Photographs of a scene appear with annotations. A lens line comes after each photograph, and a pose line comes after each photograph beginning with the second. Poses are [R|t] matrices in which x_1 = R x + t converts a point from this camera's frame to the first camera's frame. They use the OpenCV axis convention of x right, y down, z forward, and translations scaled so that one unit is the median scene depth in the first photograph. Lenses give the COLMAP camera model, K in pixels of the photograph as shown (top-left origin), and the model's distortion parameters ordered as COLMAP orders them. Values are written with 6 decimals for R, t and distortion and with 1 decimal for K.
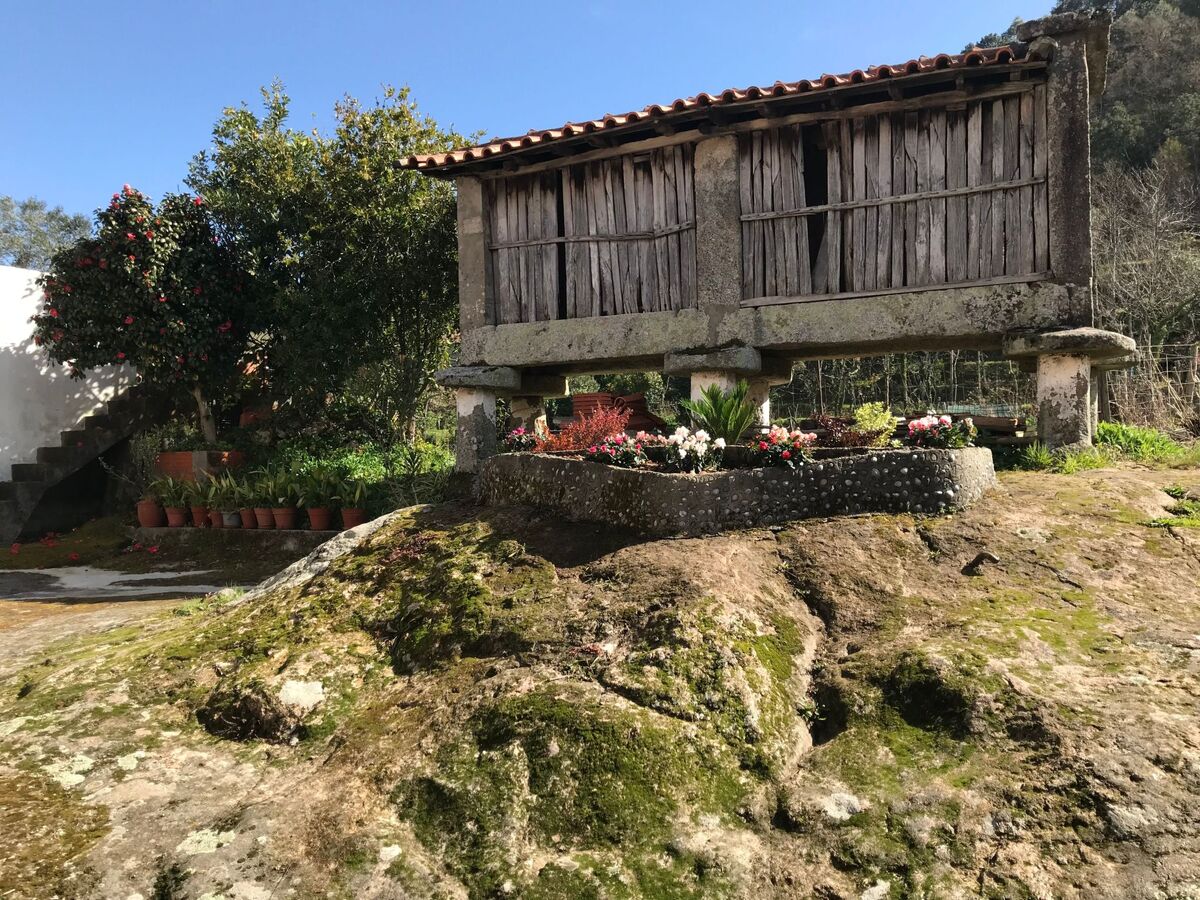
lens RADIAL K [[1126.9, 0, 600.0], [0, 1126.9, 450.0], [0, 0, 1]] dist [0.001719, 0.006957]
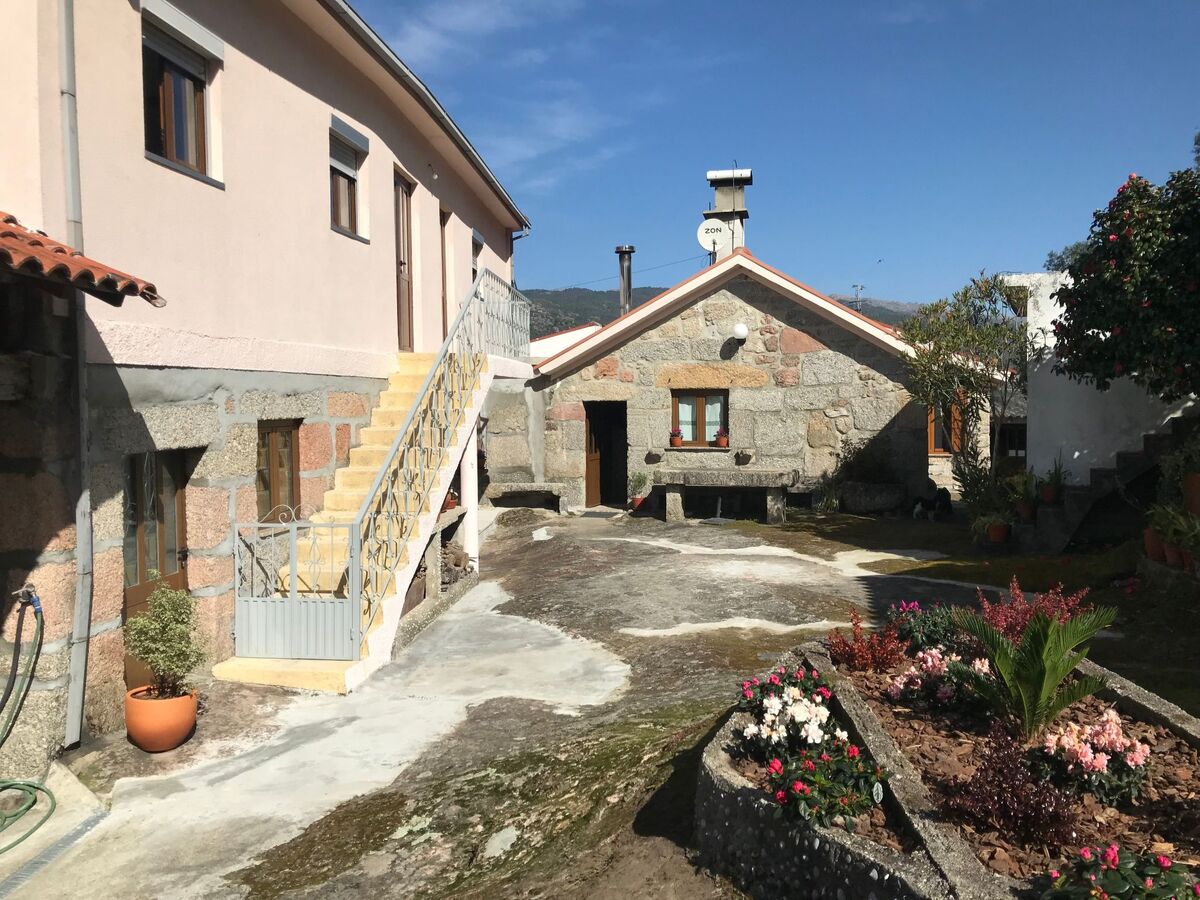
lens RADIAL K [[1126.9, 0, 600.0], [0, 1126.9, 450.0], [0, 0, 1]] dist [0.001719, 0.006957]
pose [[0.194703, 0.089204, -0.976797, 0.426334], [0.047893, 0.993804, 0.100303, -0.146186], [0.979692, -0.066311, 0.189225, 0.475083]]
